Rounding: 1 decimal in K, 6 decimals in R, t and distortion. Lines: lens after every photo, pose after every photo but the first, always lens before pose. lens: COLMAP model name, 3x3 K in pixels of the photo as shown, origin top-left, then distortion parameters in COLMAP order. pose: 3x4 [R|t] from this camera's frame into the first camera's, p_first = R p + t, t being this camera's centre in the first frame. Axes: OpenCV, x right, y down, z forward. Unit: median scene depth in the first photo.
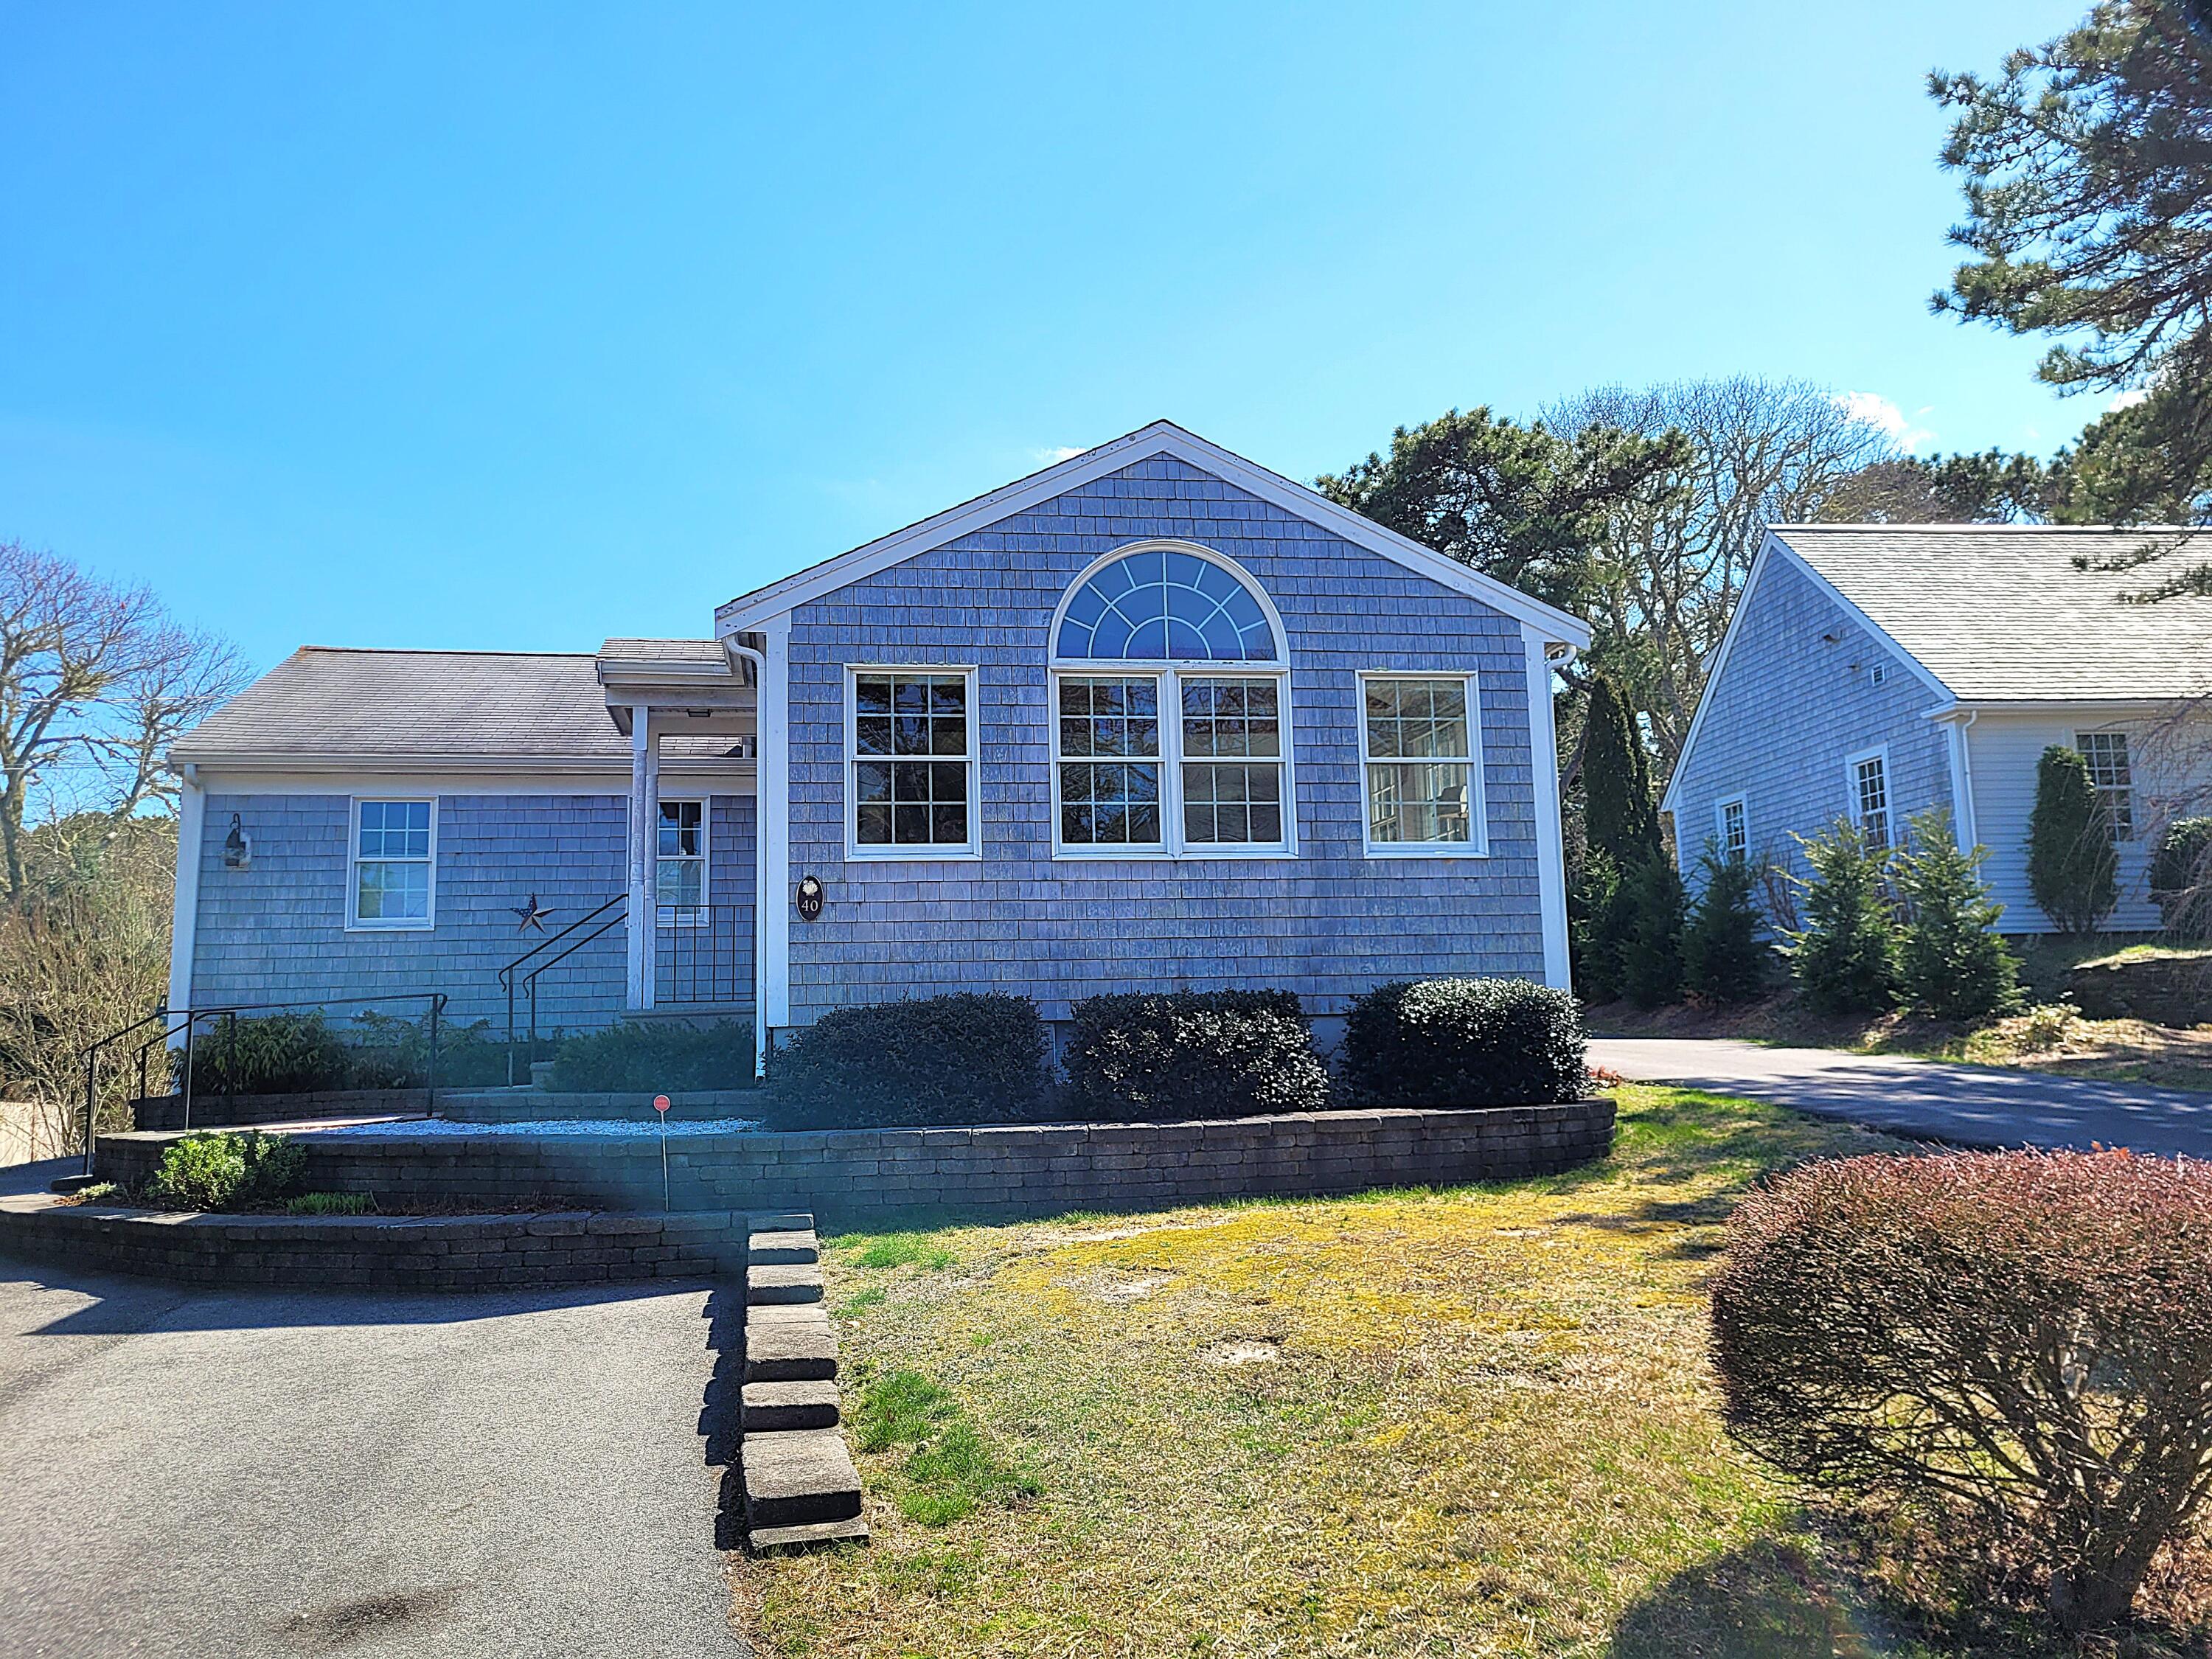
lens RADIAL K [[1658.8, 0, 1106.0], [0, 1658.8, 829.5], [0, 0, 1]] dist [0.046398, 0.000632]
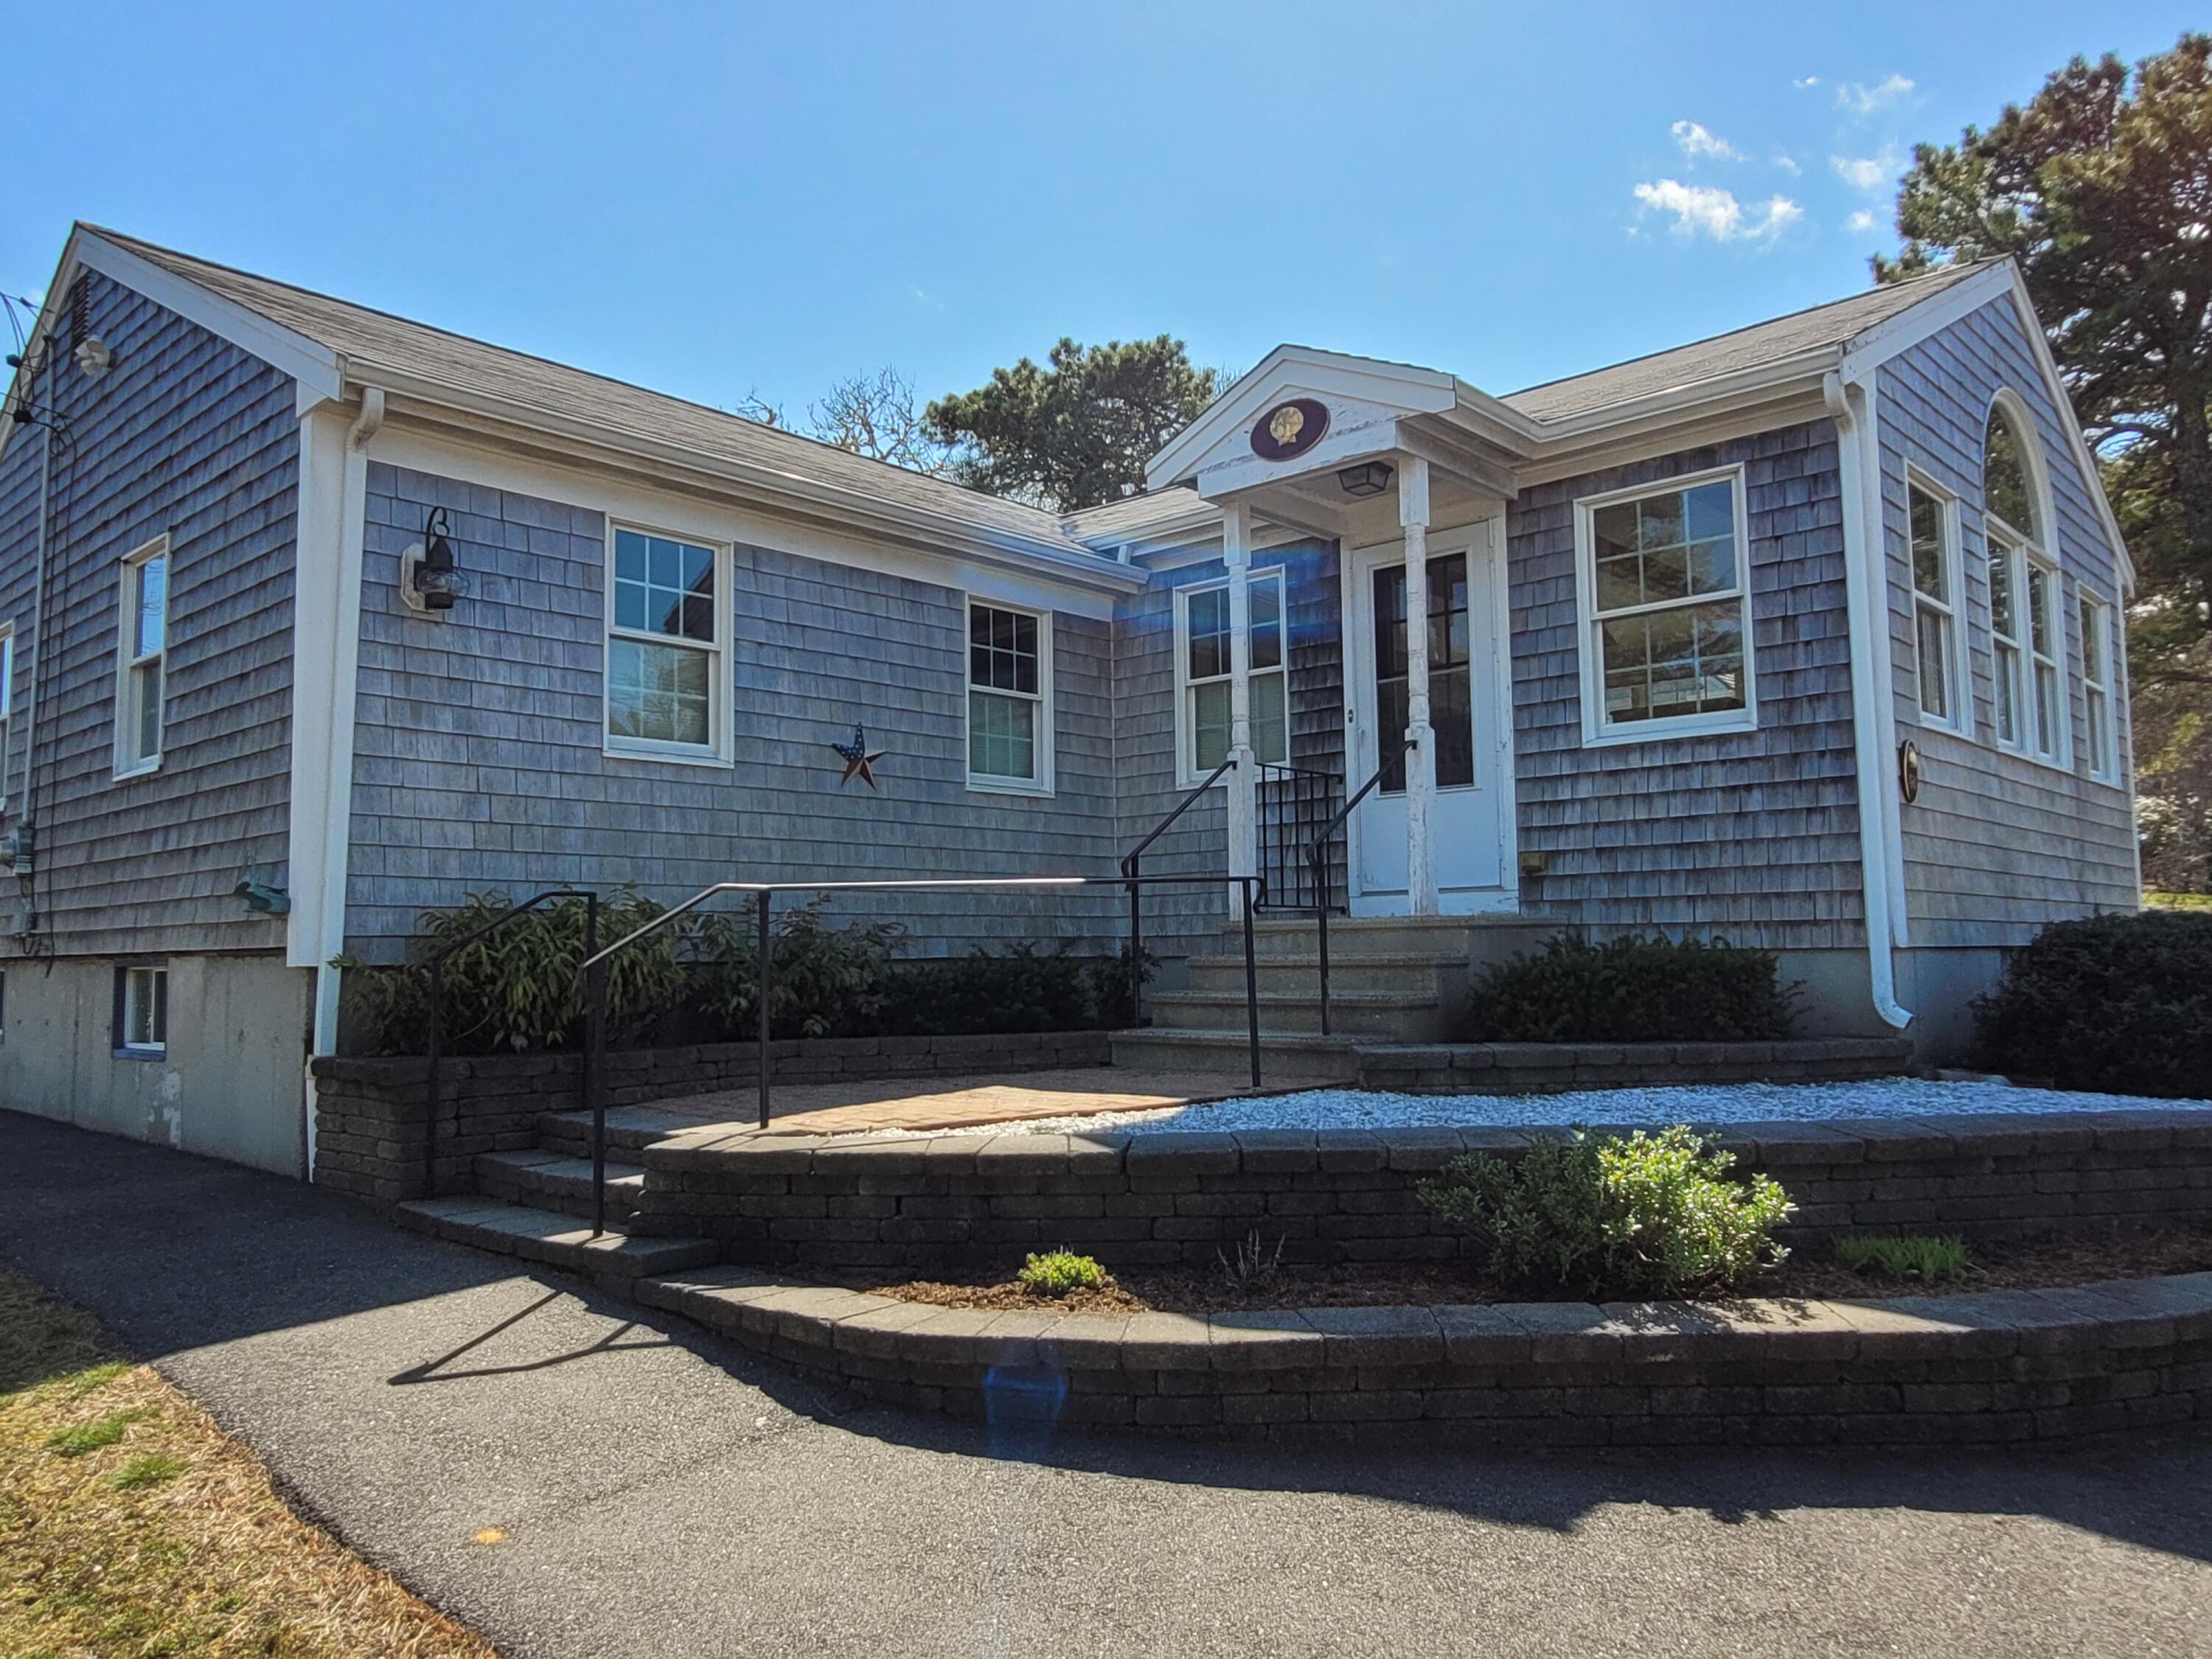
lens RADIAL K [[1554.9, 0, 1106.0], [0, 1554.9, 829.5], [0, 0, 1]] dist [0.002114, 0.000400]
pose [[0.804025, 0.066075, 0.590912, -0.808587], [-0.085164, 0.996357, 0.004466, 0.088983], [-0.588464, -0.053915, 0.806724, 0.631445]]
